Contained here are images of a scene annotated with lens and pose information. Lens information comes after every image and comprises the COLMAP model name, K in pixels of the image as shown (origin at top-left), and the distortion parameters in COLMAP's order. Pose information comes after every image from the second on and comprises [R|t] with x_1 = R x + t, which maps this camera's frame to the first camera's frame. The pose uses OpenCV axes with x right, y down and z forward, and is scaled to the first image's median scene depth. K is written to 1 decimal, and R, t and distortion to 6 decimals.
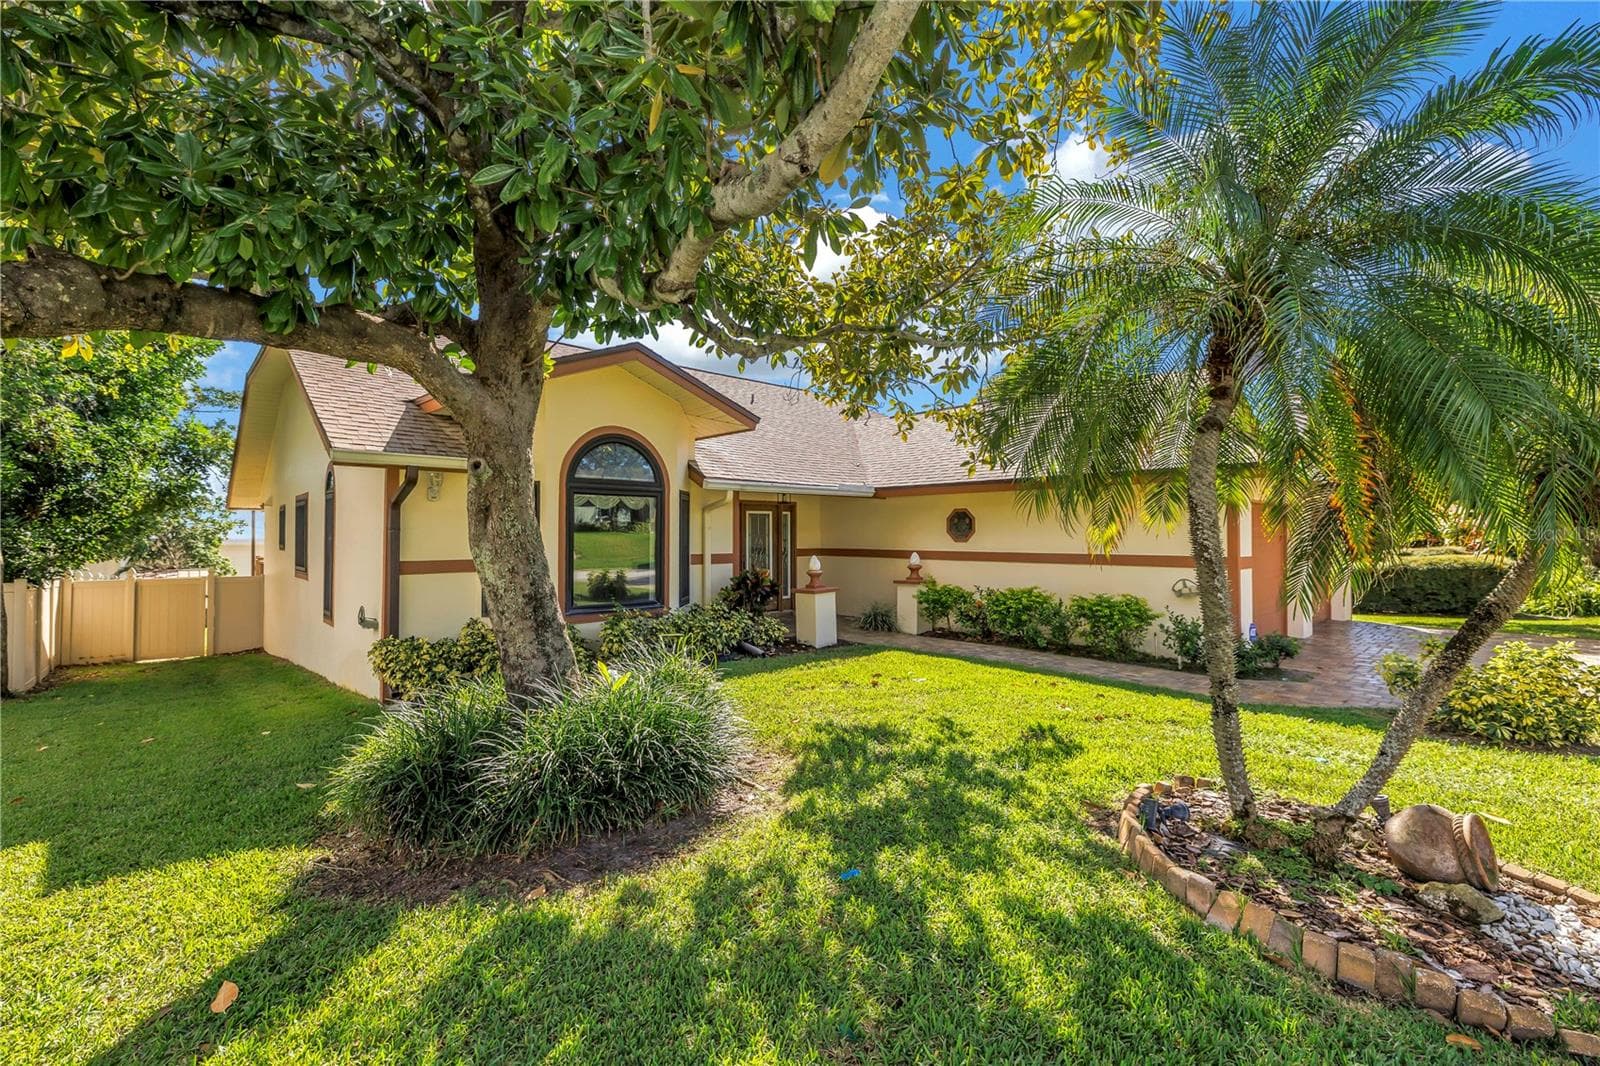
lens RADIAL K [[679.3, 0, 807.8], [0, 679.3, 528.4], [0, 0, 1]] dist [0.001021, 0.000218]
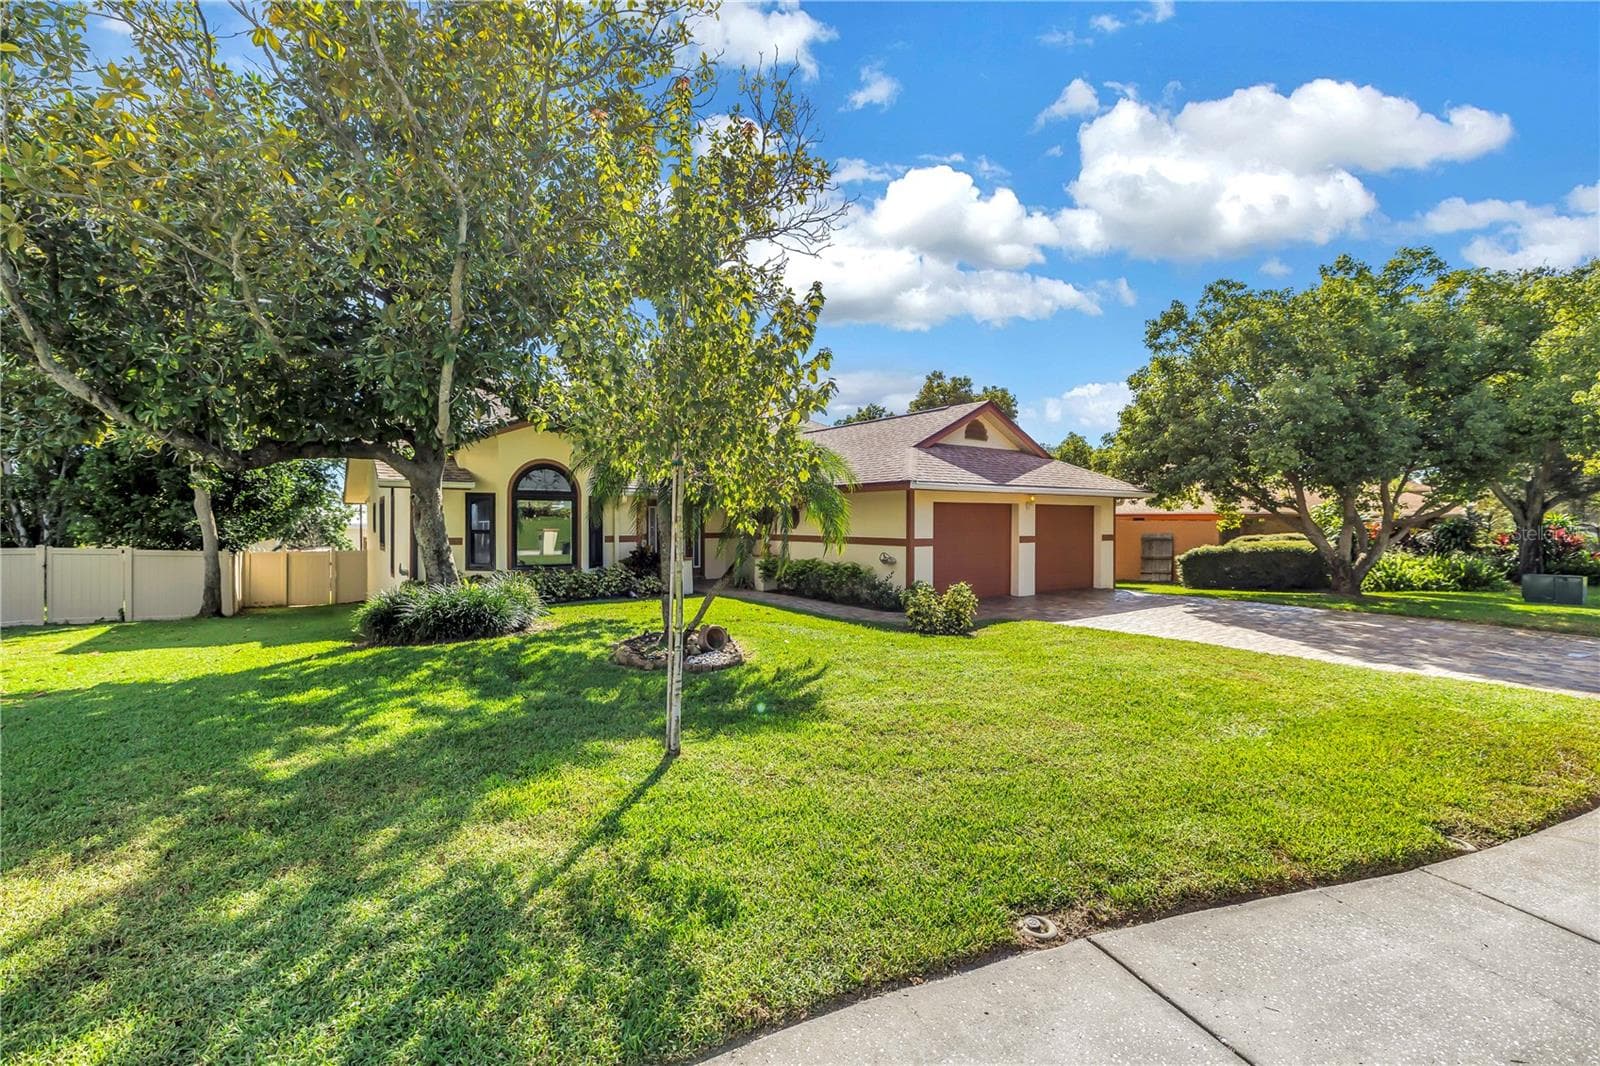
lens RADIAL K [[650.1, 0, 800.0], [0, 650.1, 533.0], [0, 0, 1]] dist [0.000011, 0.000148]
pose [[0.993942, 0.004730, -0.109806, 0.386821], [-0.001771, 0.999633, 0.027023, -0.008875], [0.109893, -0.026665, 0.993586, -0.395080]]
